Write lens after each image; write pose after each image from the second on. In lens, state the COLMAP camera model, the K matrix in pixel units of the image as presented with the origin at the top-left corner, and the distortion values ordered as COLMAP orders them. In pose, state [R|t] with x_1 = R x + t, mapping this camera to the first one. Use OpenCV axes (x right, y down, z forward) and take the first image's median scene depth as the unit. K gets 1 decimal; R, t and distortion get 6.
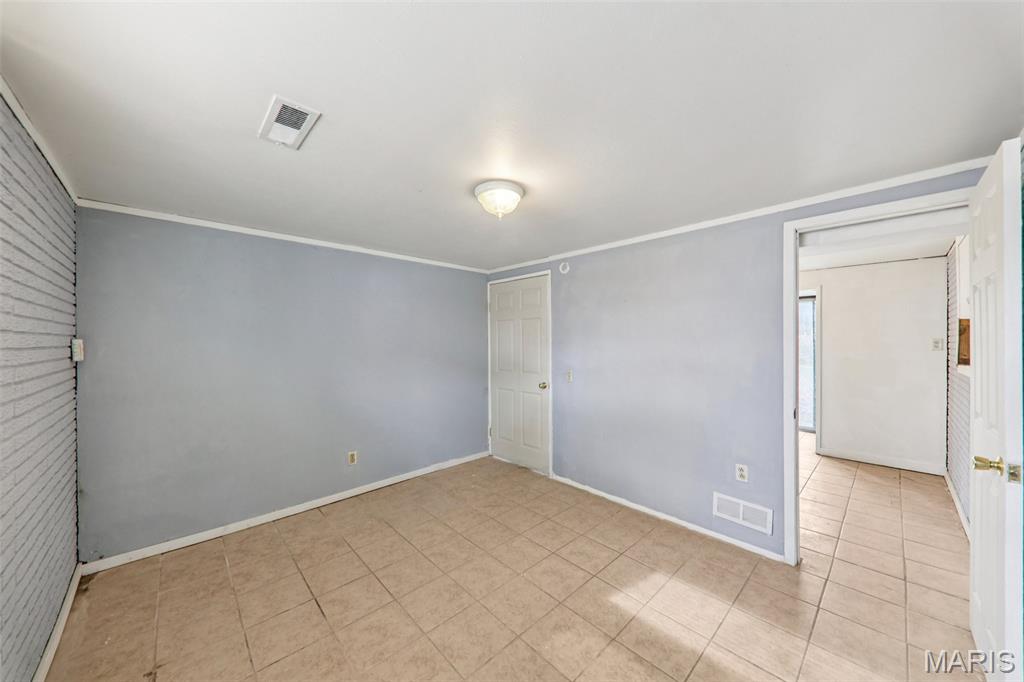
lens RADIAL K [[353.8, 0, 514.3], [0, 353.8, 342.5], [0, 0, 1]] dist [0.004010, -0.003984]
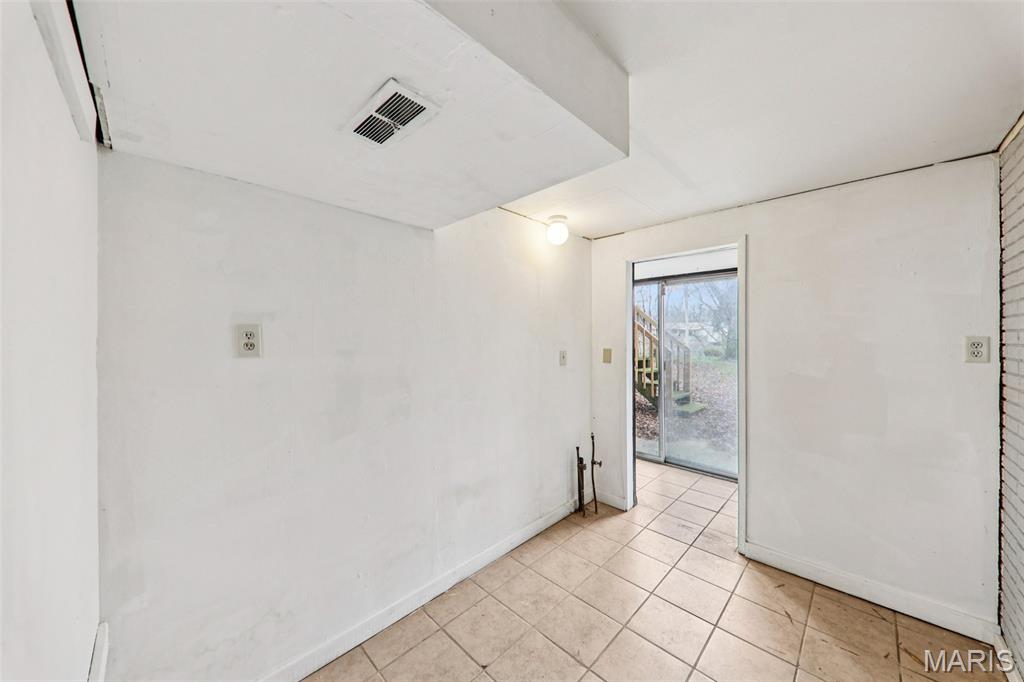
lens RADIAL K [[353.8, 0, 510.5], [0, 353.8, 337.0], [0, 0, 1]] dist [0.004010, -0.003984]
pose [[0.999463, 0.001345, 0.032743, 0.591231], [-0.001168, 0.999985, -0.005439, -0.006974], [-0.032749, 0.005398, 0.999449, 0.574129]]
